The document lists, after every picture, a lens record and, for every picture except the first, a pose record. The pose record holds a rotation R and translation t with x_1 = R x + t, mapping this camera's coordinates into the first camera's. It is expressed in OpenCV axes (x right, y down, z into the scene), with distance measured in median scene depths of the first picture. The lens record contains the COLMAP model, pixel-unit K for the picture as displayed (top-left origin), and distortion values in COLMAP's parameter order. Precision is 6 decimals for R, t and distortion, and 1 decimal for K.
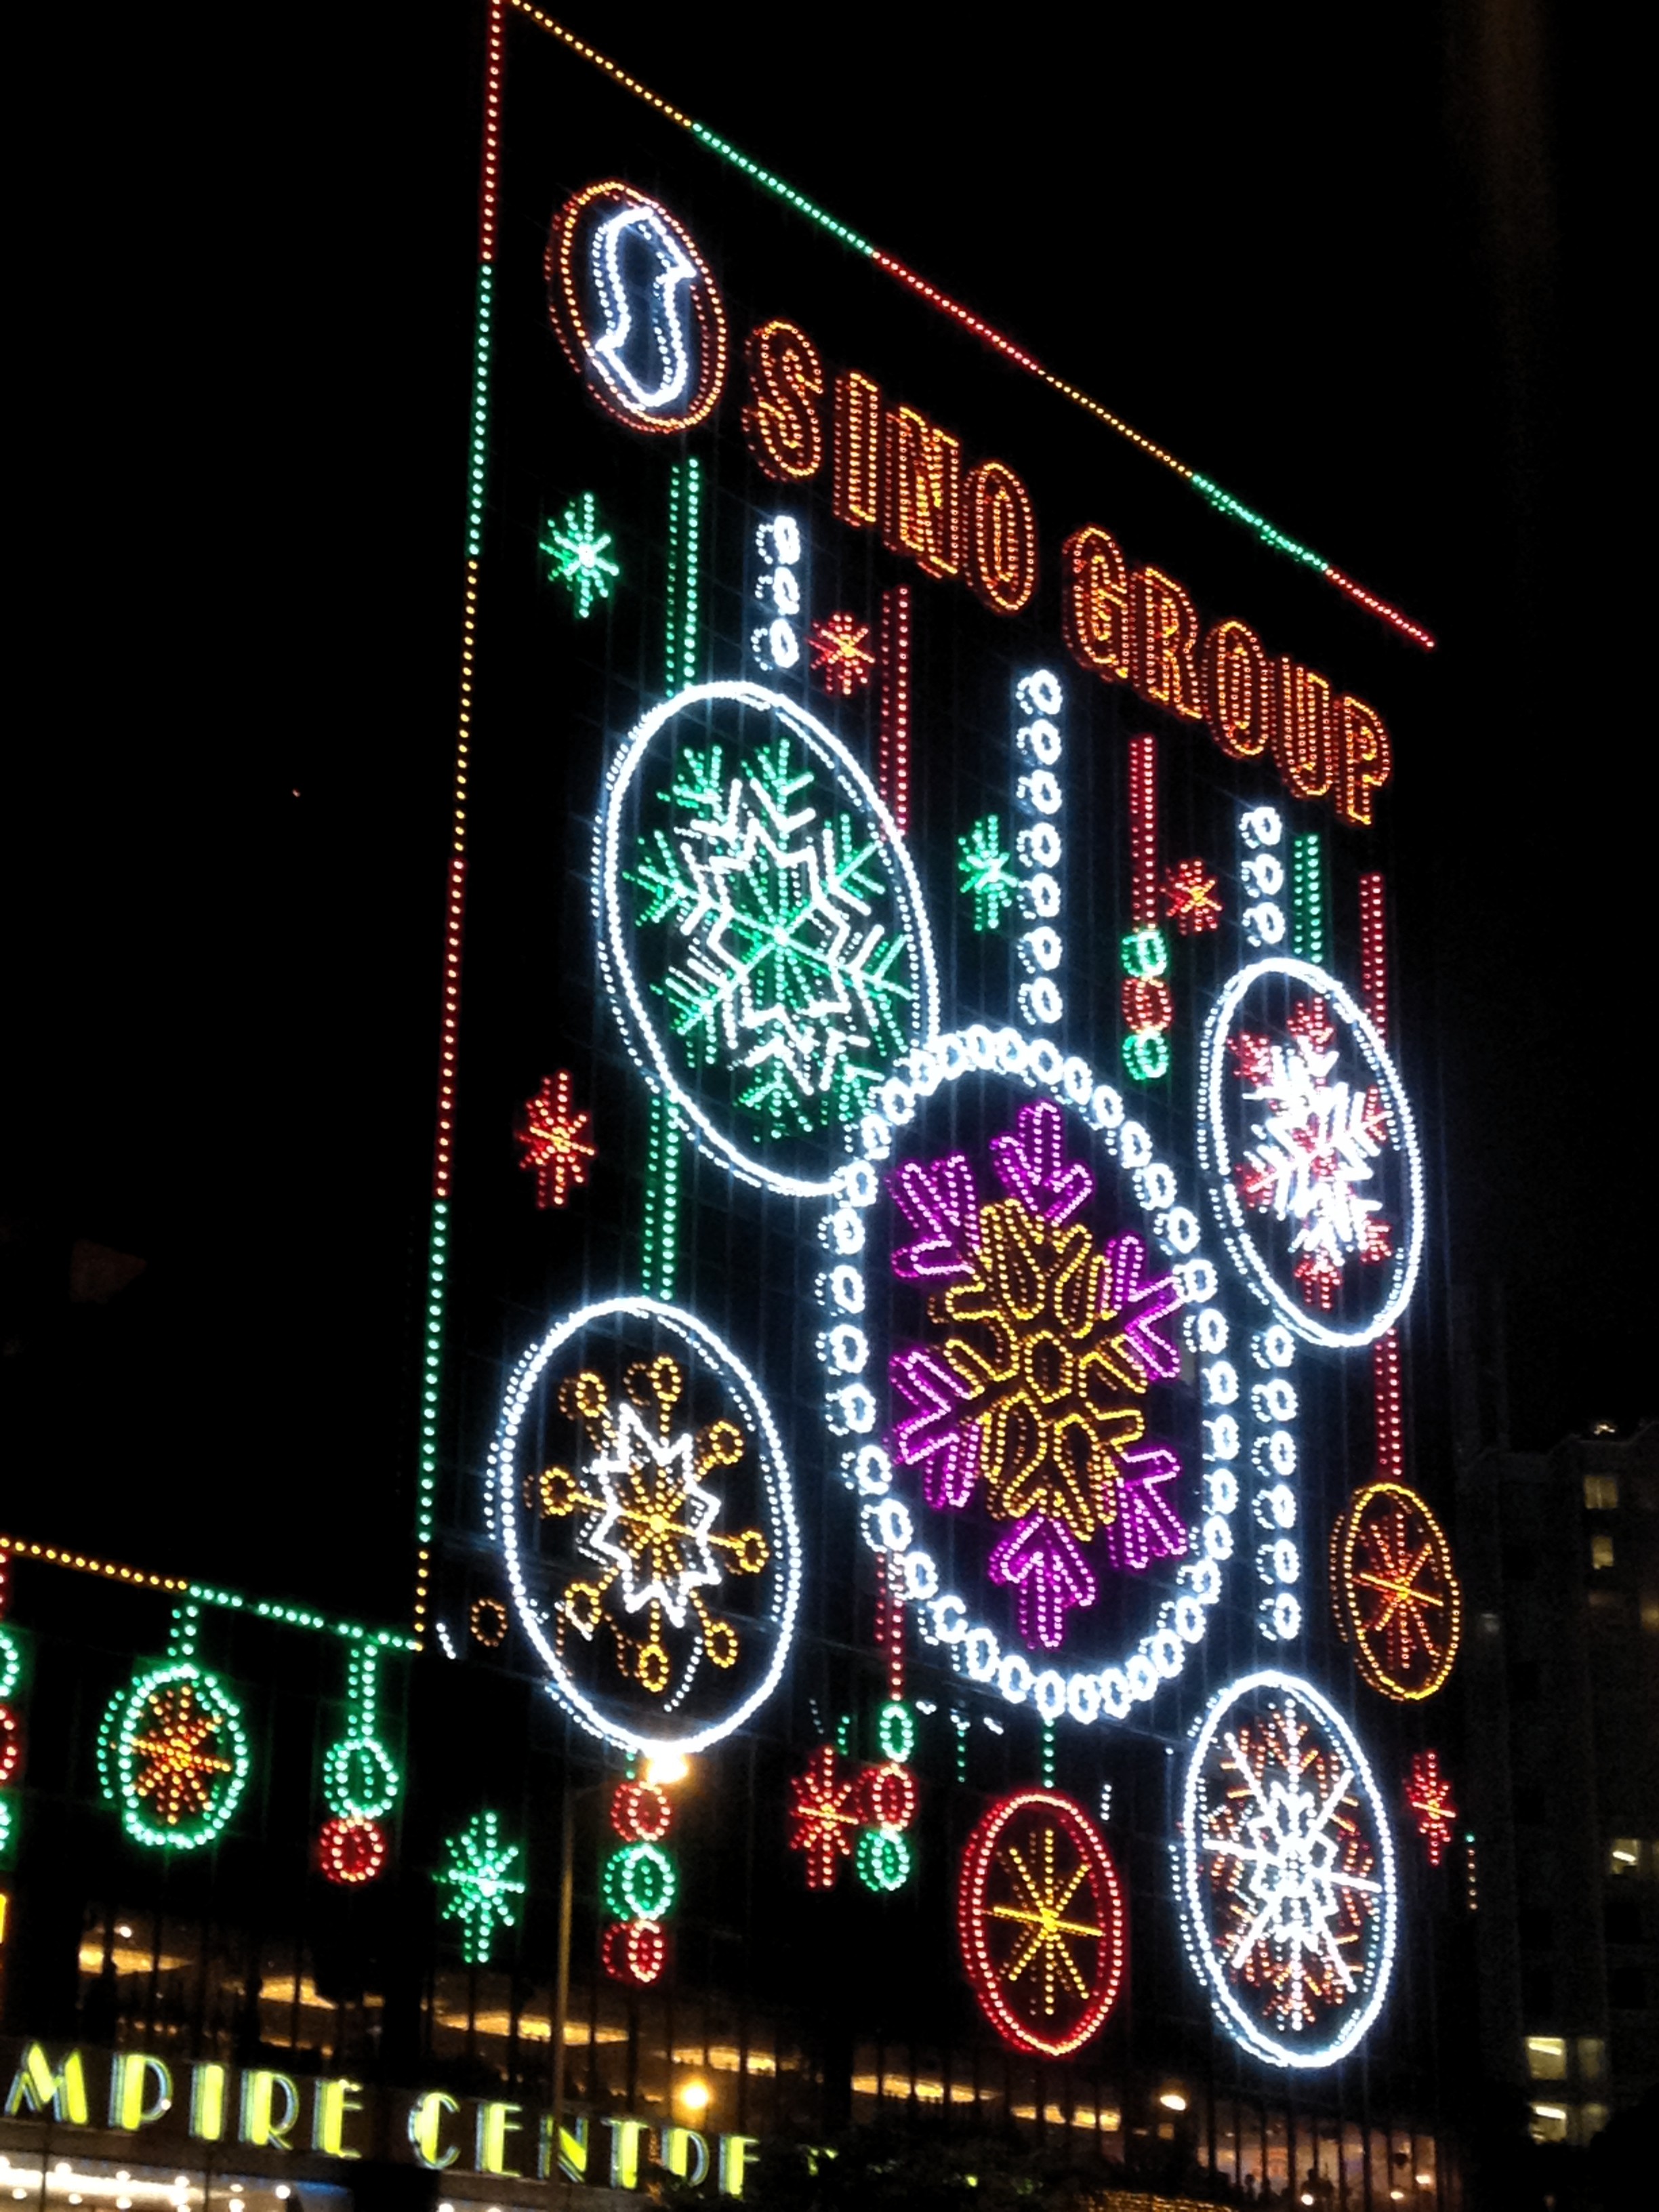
lens RADIAL K [[4107.9, 0, 829.4], [0, 4107.9, 1015.3], [0, 0, 1]] dist [0.078569, 0.134103]
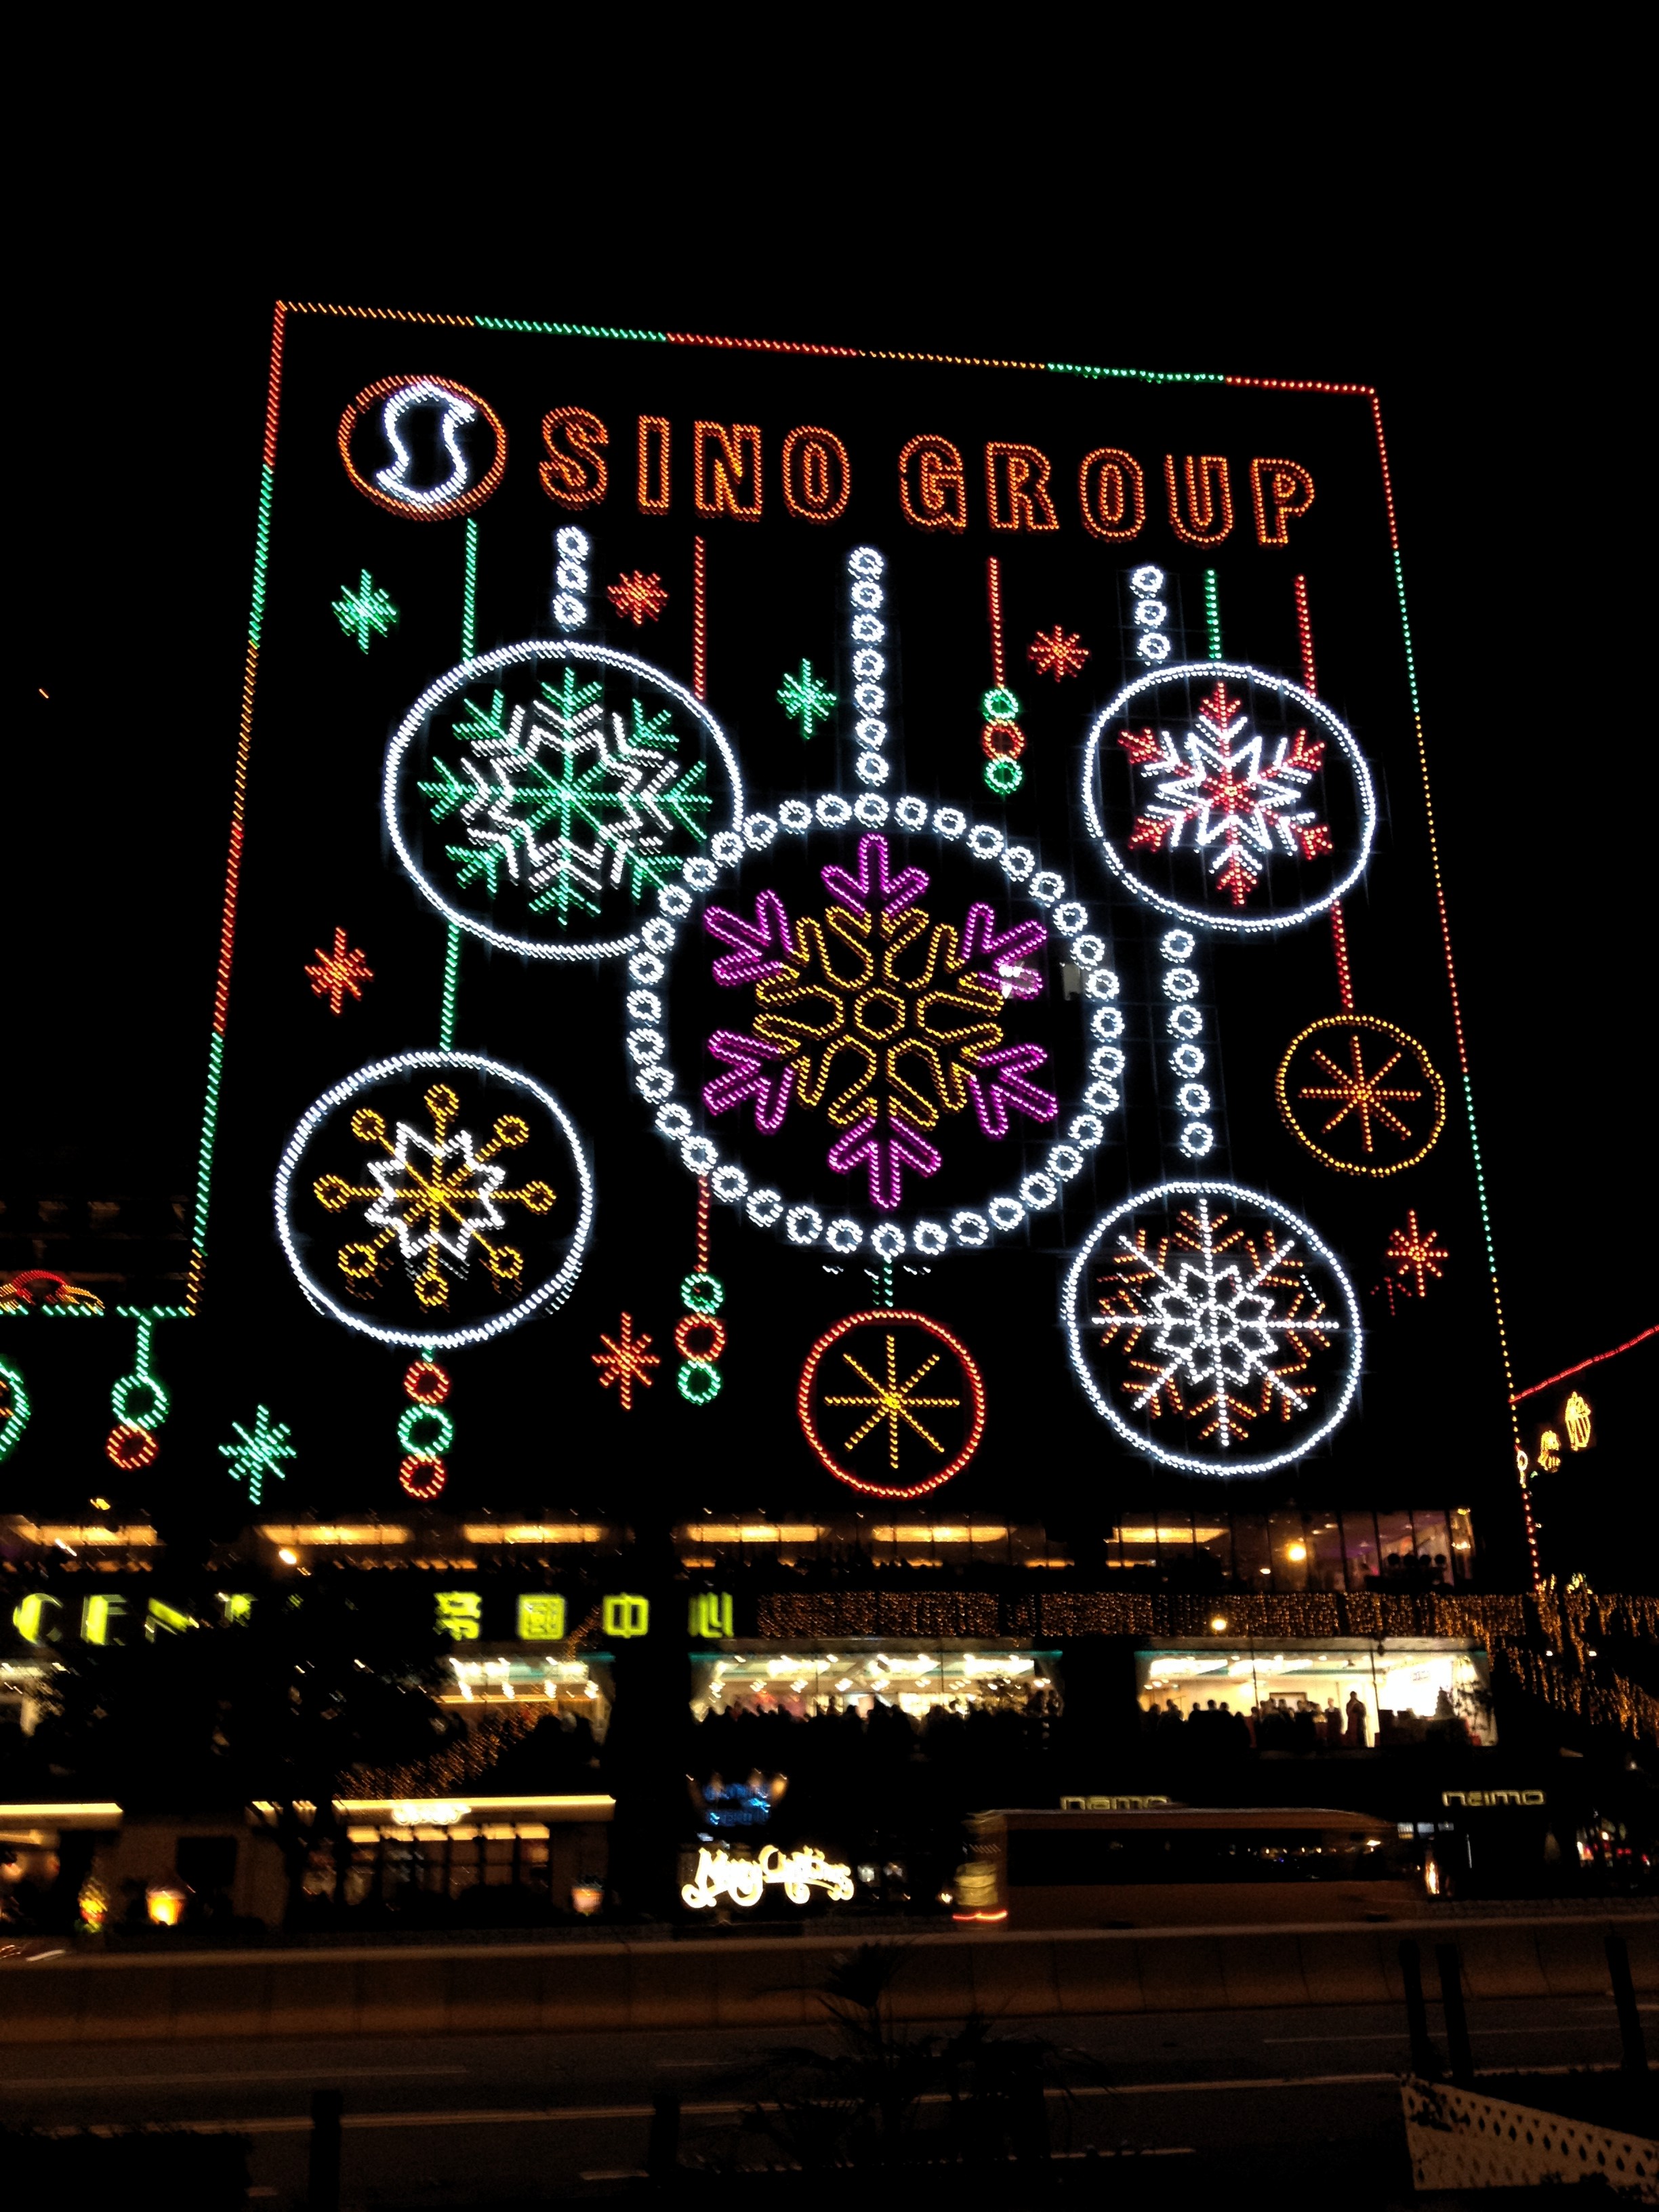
lens RADIAL K [[2054.4, 0, 842.6], [0, 2054.4, 1088.8], [0, 0, 1]] dist [0.168882, -0.382579]
pose [[0.713748, -0.282250, -0.641014, 0.501736], [0.276082, 0.954484, -0.112869, 0.191760], [0.643694, -0.096412, 0.759185, 0.479011]]
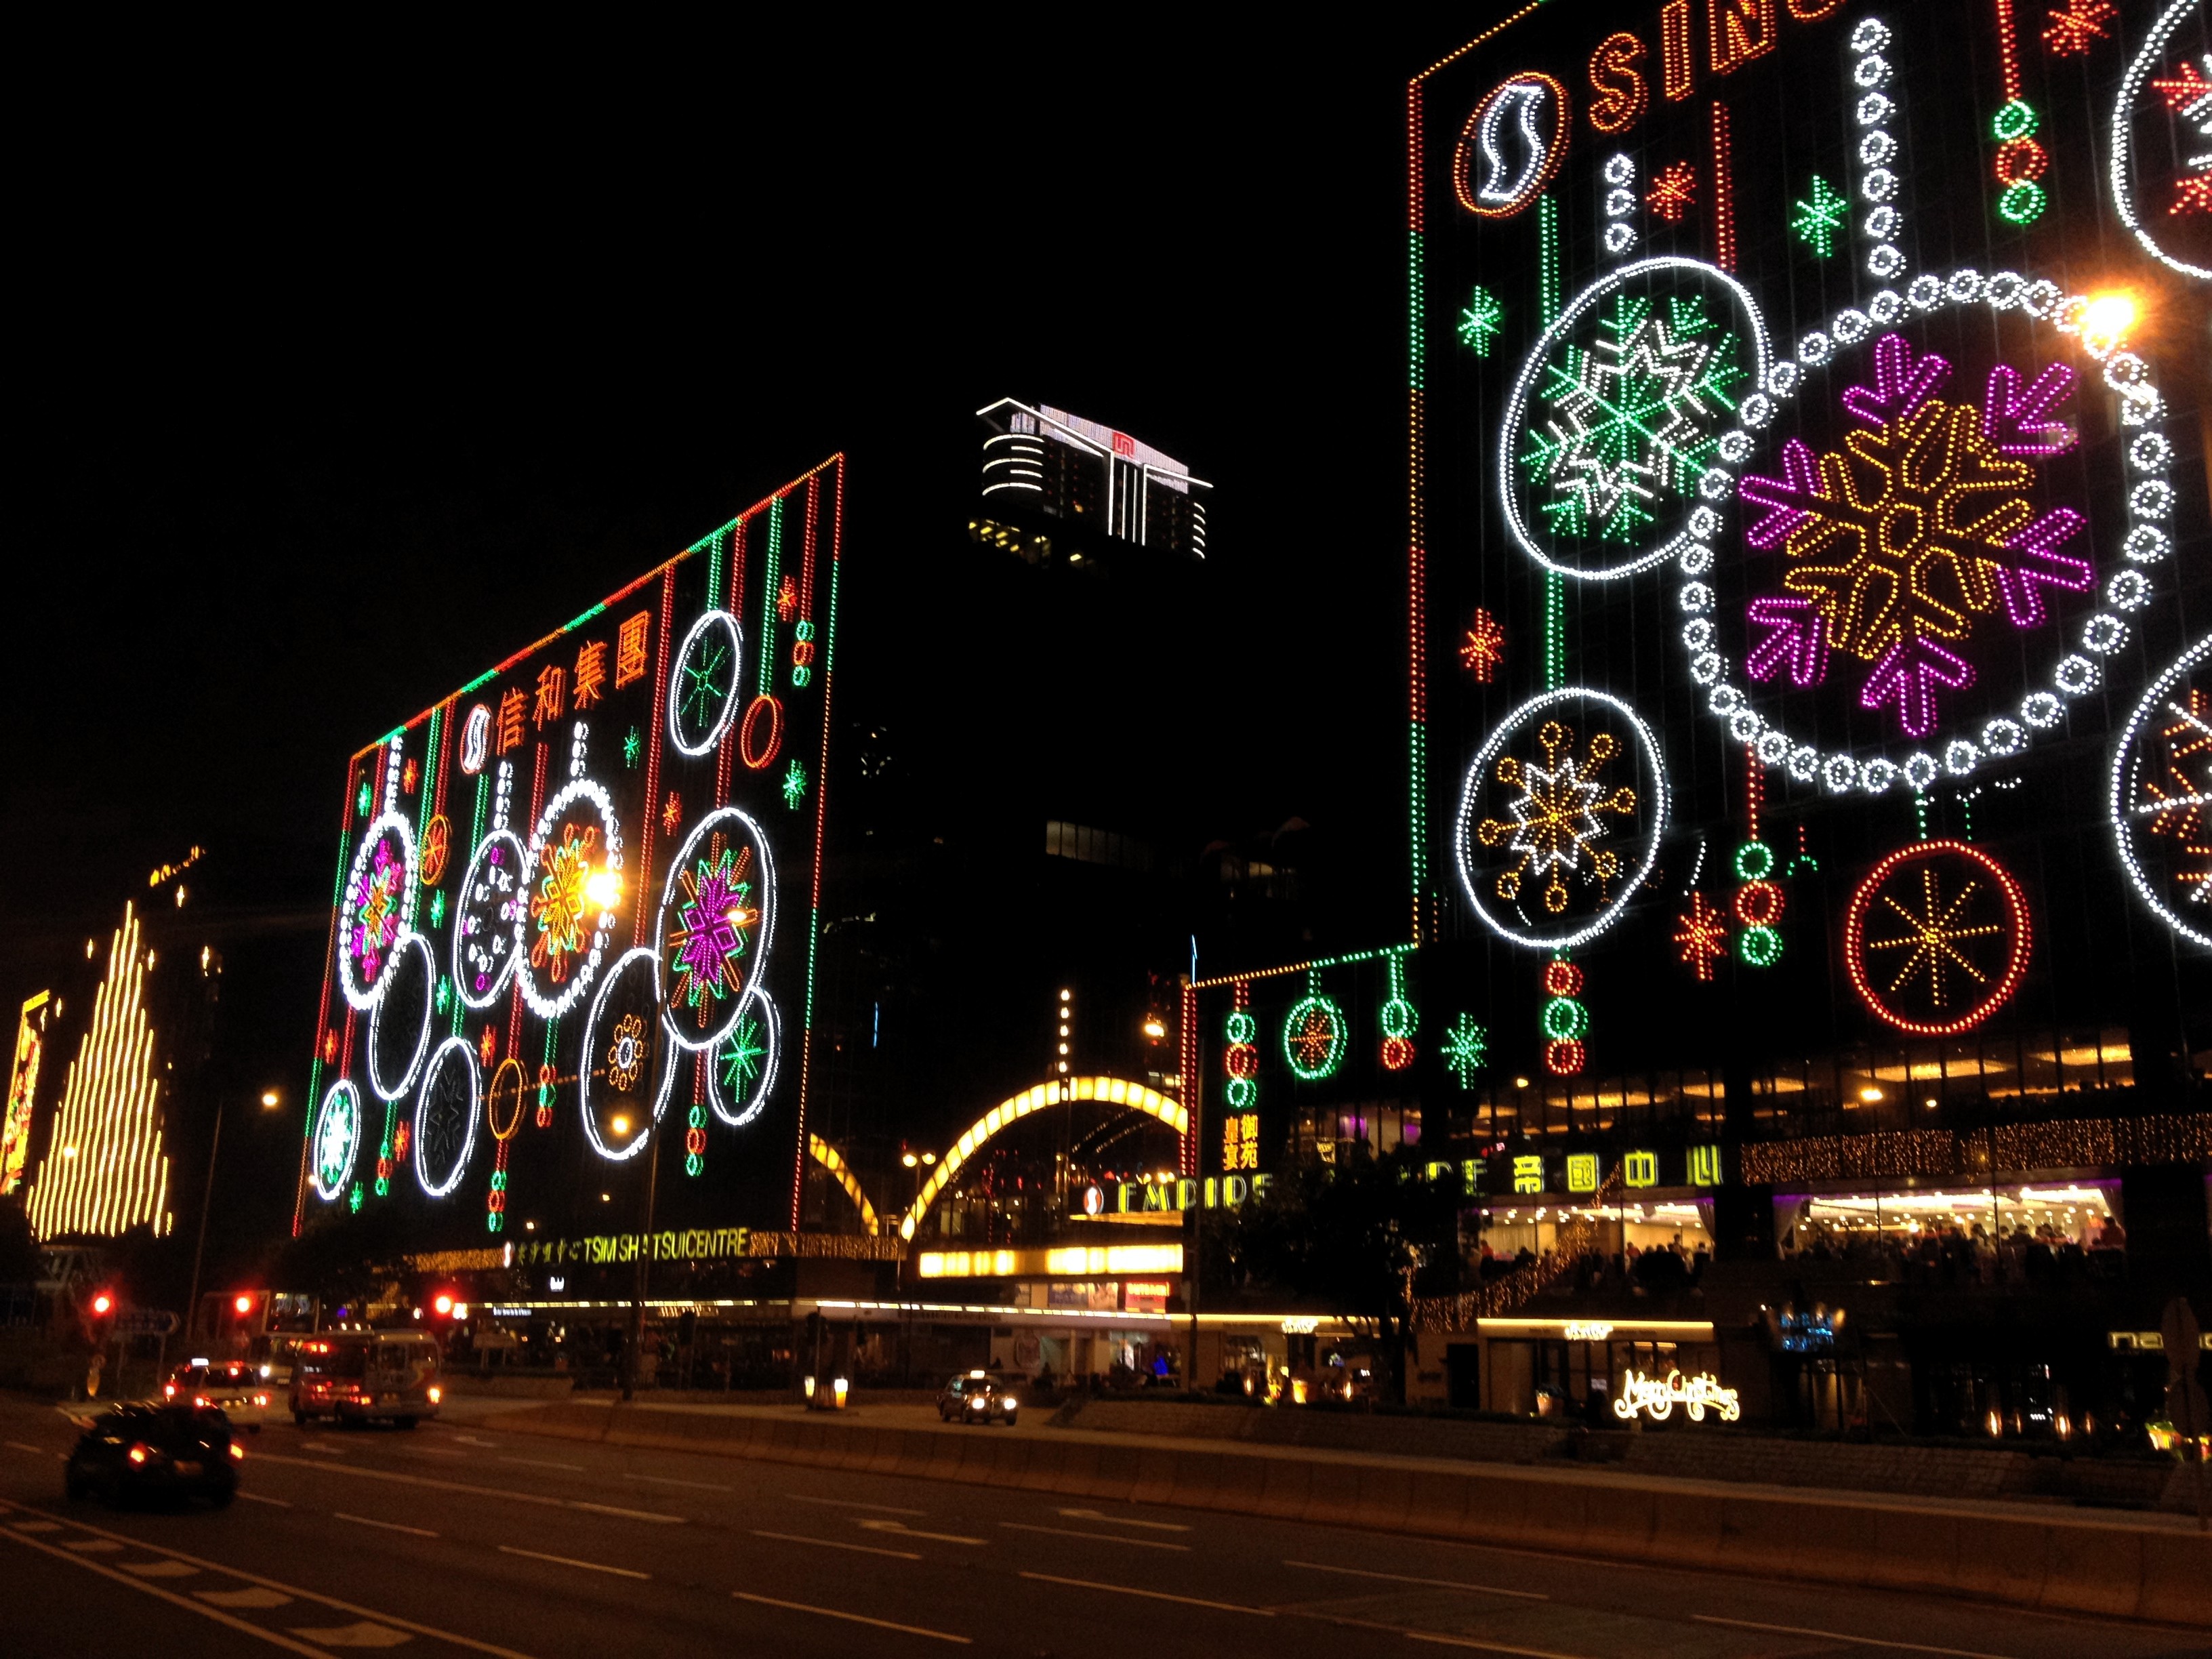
lens RADIAL K [[2054.4, 0, 1106.0], [0, 2054.4, 829.5], [0, 0, 1]] dist [0.168882, -0.382579]
pose [[-0.252302, -0.261764, -0.931570, 0.740952], [0.309056, 0.890493, -0.333925, 0.327033], [0.916967, -0.372158, -0.143773, 0.859655]]
